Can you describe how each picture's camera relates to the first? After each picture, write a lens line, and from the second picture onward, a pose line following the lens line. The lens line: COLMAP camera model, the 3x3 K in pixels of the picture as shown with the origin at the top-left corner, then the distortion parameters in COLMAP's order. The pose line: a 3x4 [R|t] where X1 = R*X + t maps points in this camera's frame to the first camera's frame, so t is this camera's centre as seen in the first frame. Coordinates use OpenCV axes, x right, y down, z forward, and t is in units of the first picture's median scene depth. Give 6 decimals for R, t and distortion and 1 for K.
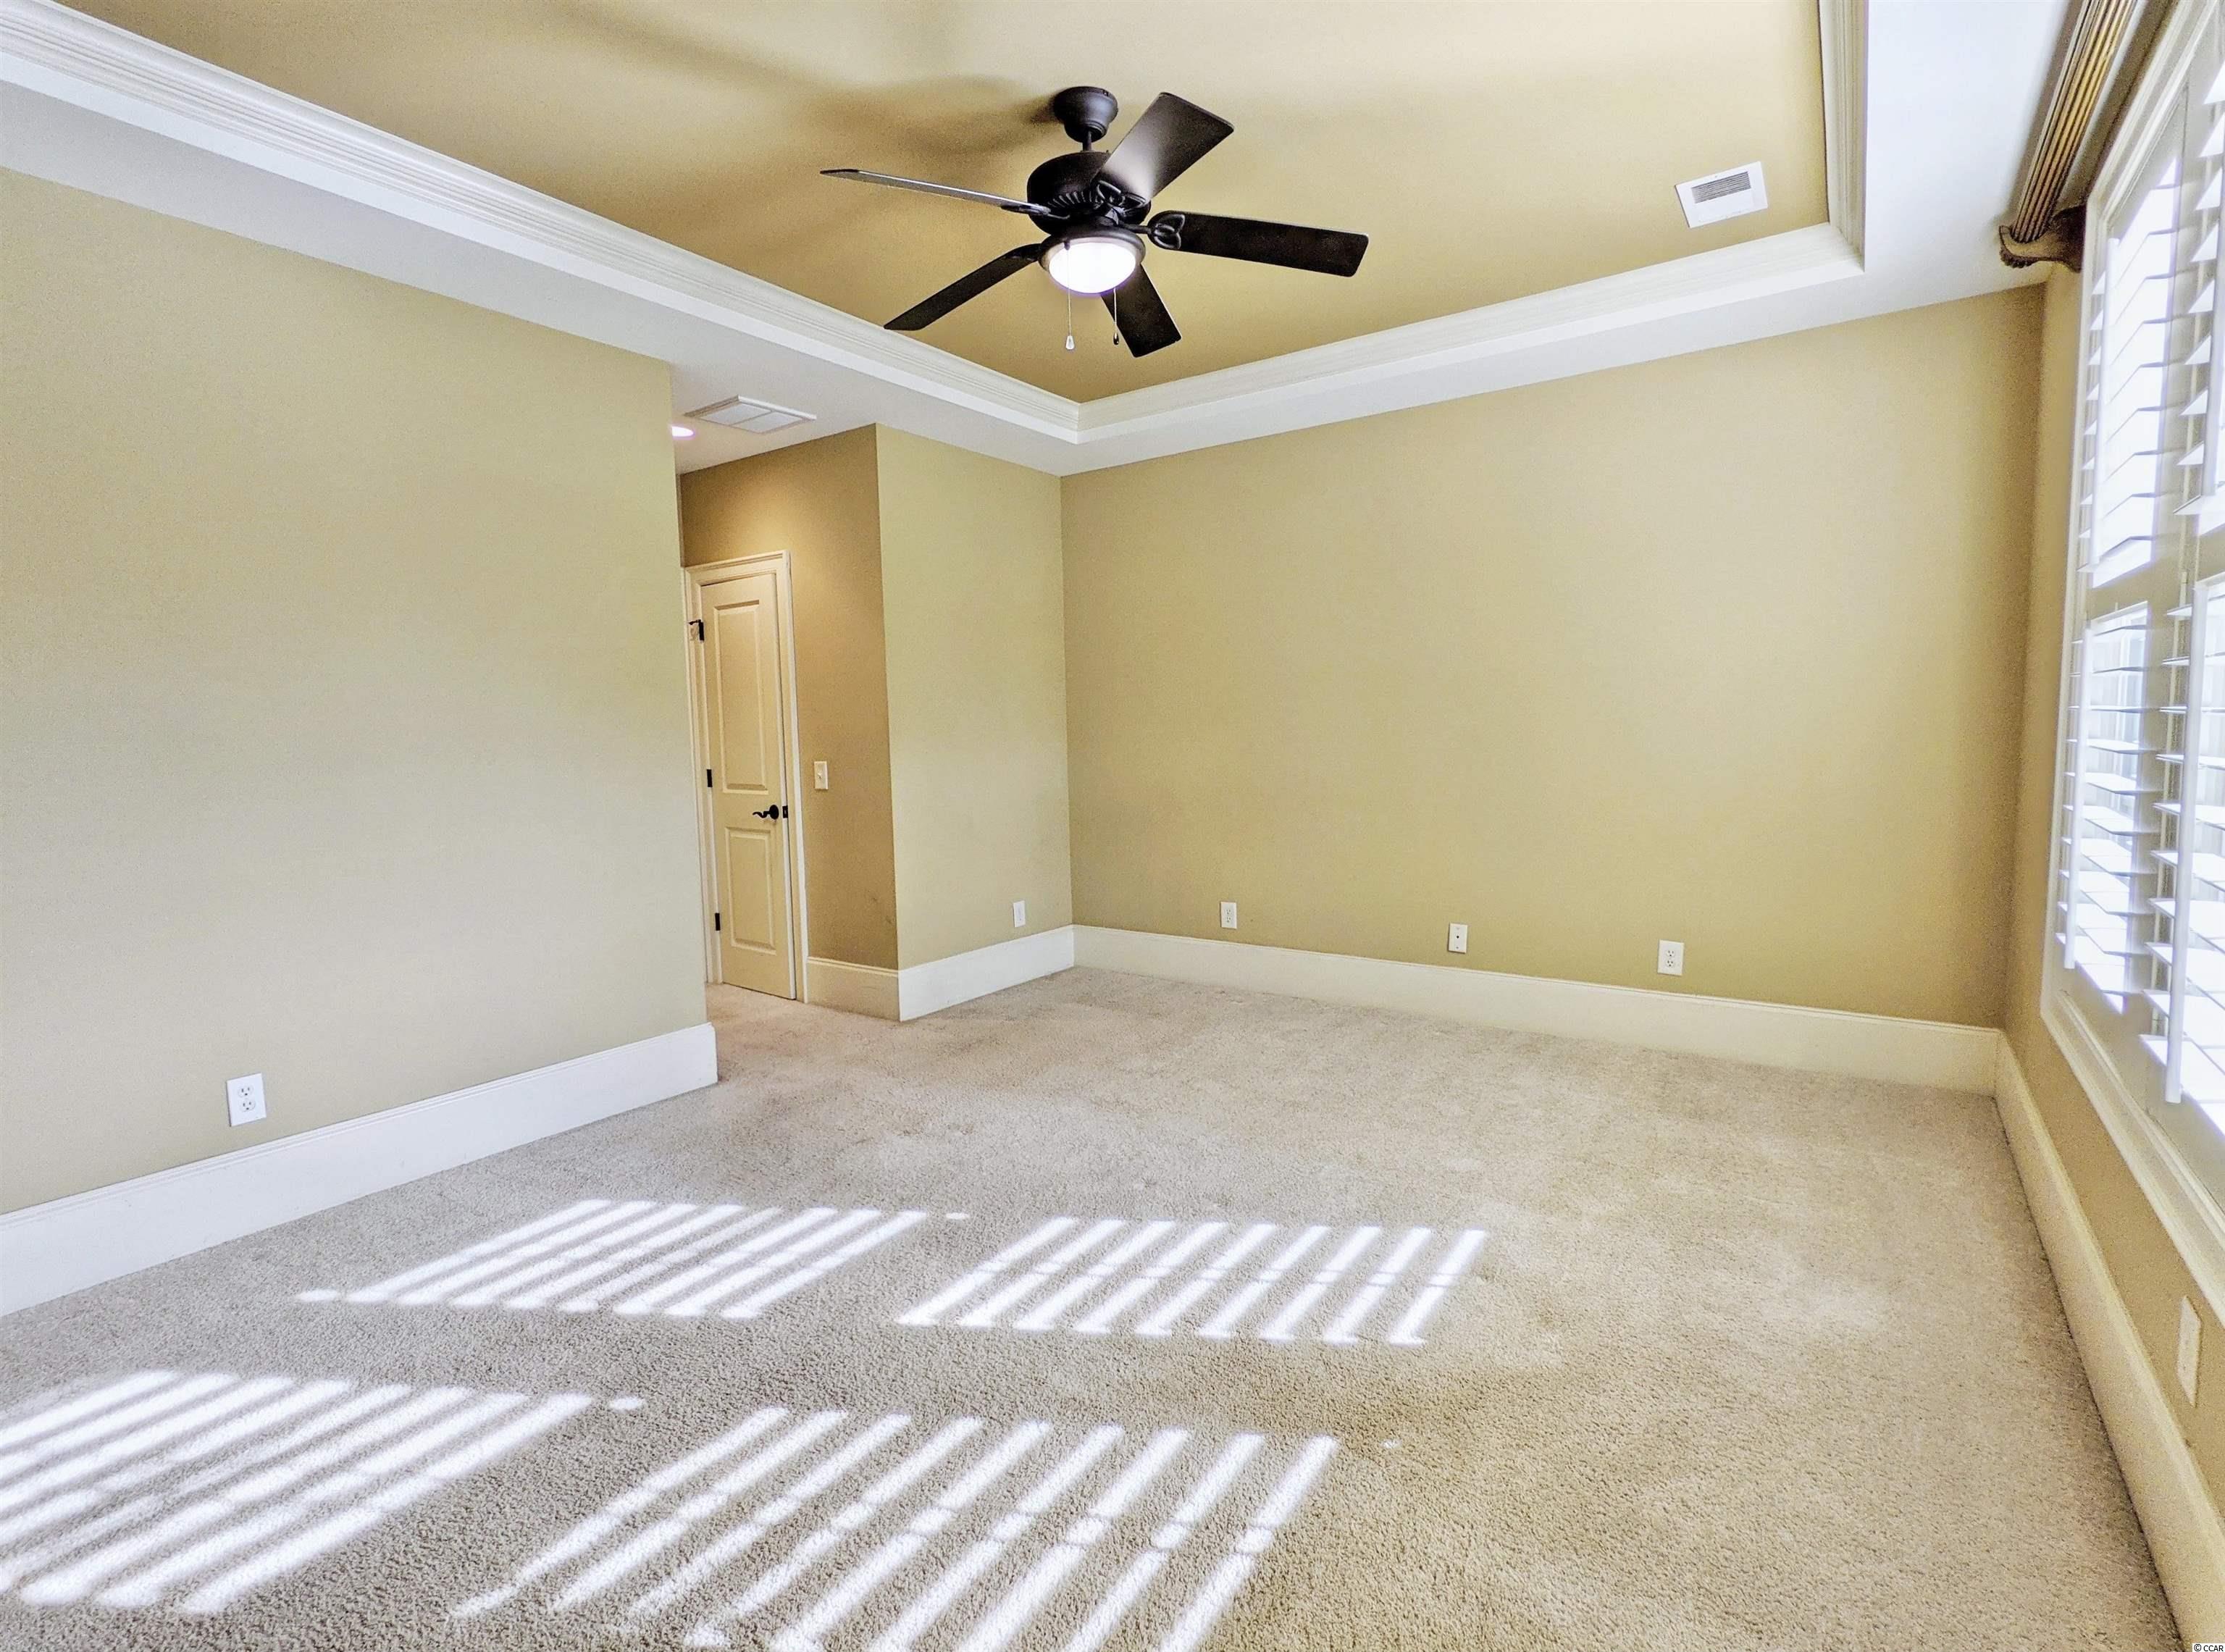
lens RADIAL K [[1054.9, 0, 1116.6], [0, 1054.9, 821.0], [0, 0, 1]] dist [0.010643, -0.001241]
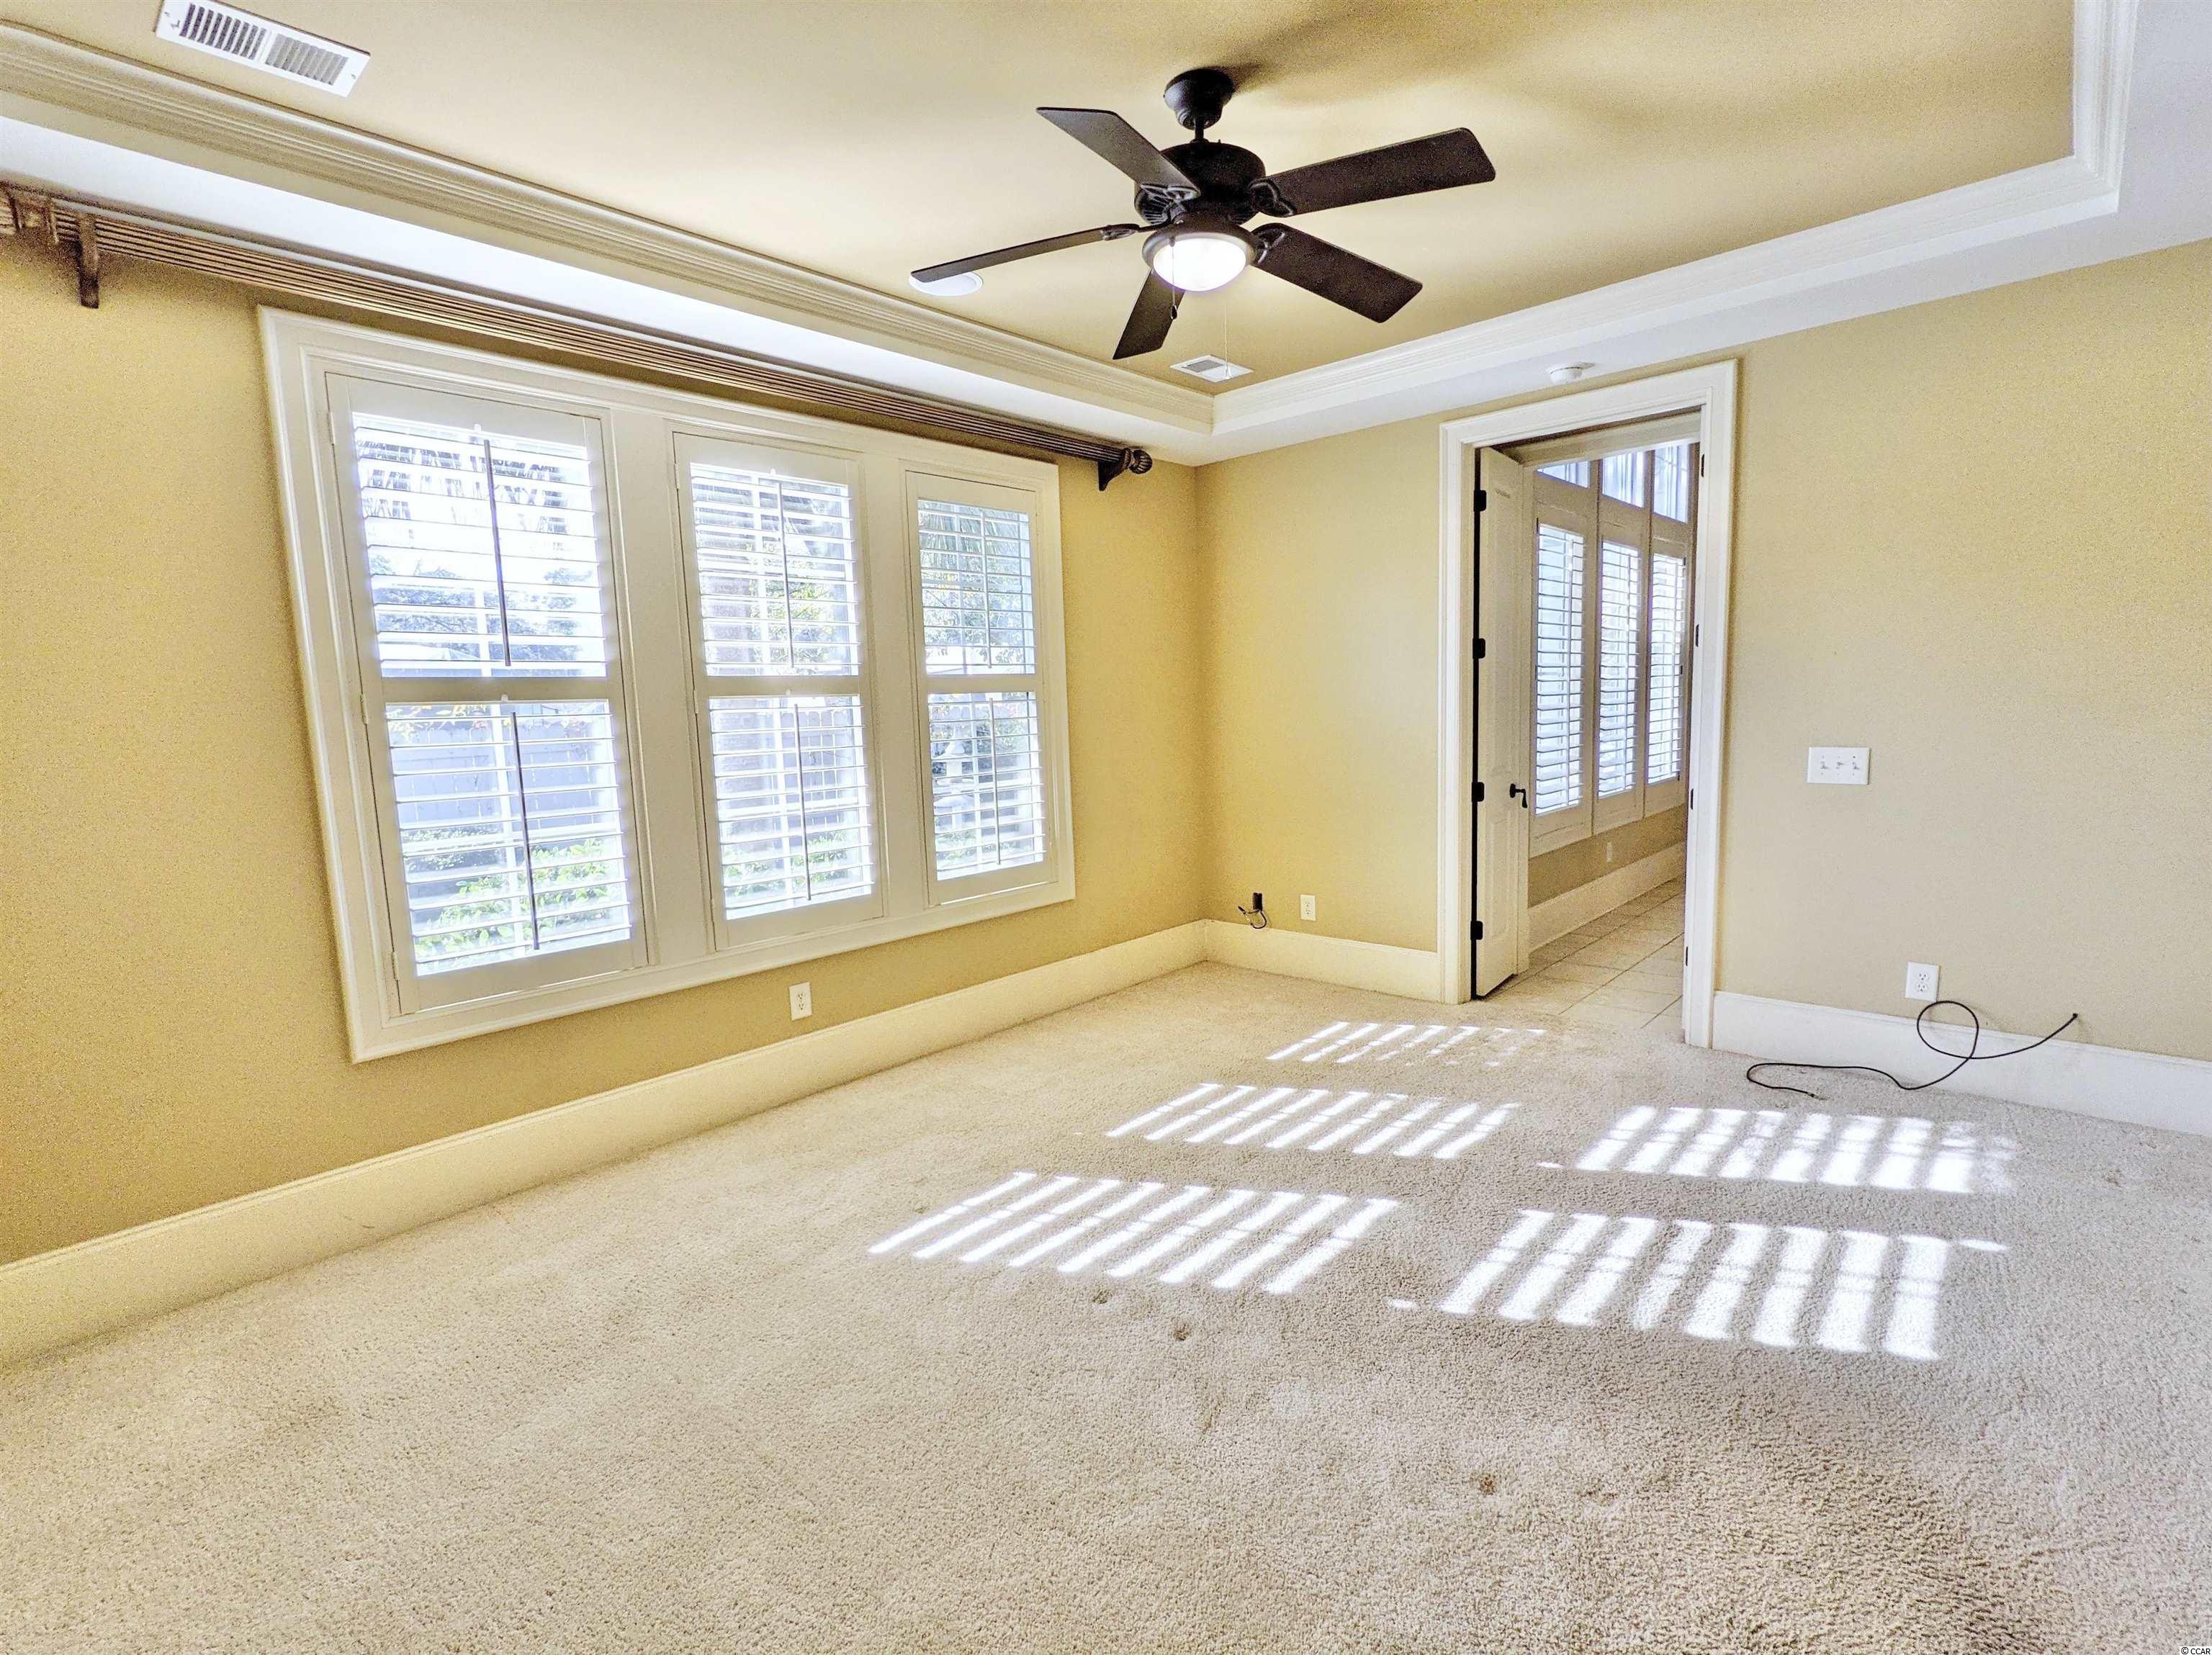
lens RADIAL K [[1049.4, 0, 1110.3], [0, 1049.4, 824.6], [0, 0, 1]] dist [0.003294, 0.000053]
pose [[-0.989677, 0.041398, 0.137205, -0.058591], [0.069309, 0.976224, 0.205384, -0.254832], [-0.125441, 0.212774, -0.969016, 2.191850]]
